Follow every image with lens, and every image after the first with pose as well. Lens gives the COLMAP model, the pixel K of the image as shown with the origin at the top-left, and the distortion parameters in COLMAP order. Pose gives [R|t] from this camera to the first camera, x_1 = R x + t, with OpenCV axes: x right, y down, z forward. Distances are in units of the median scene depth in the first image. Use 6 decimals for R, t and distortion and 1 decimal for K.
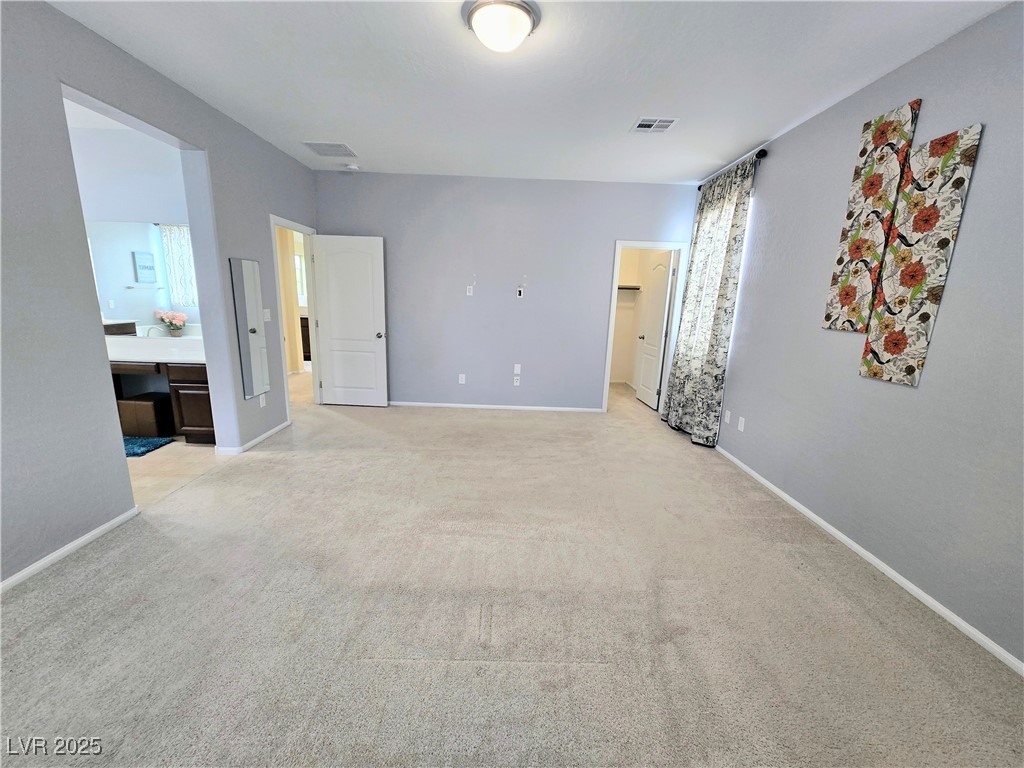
lens RADIAL K [[419.6, 0, 510.5], [0, 419.6, 393.4], [0, 0, 1]] dist [-0.000389, 0.002903]
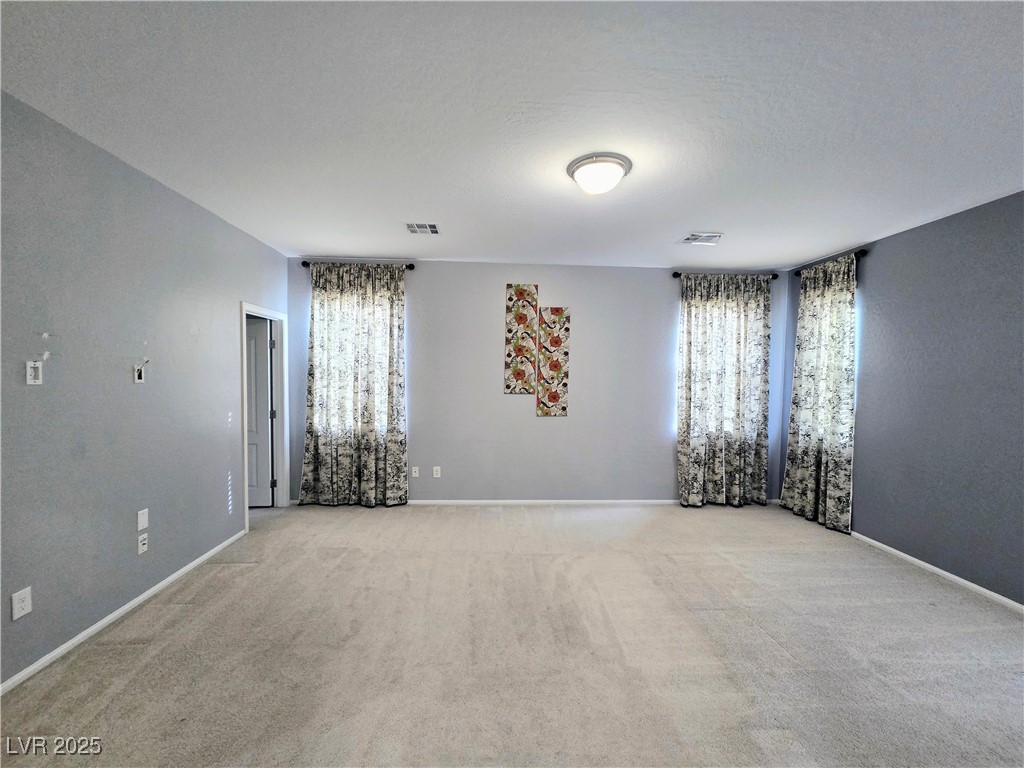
lens RADIAL K [[419.6, 0, 510.5], [0, 419.6, 393.4], [0, 0, 1]] dist [-0.000389, 0.002903]
pose [[-0.044875, -0.082154, 0.995609, -1.045618], [0.207359, 0.974141, 0.089729, -0.336612], [-0.977235, 0.210475, -0.026680, 1.145242]]
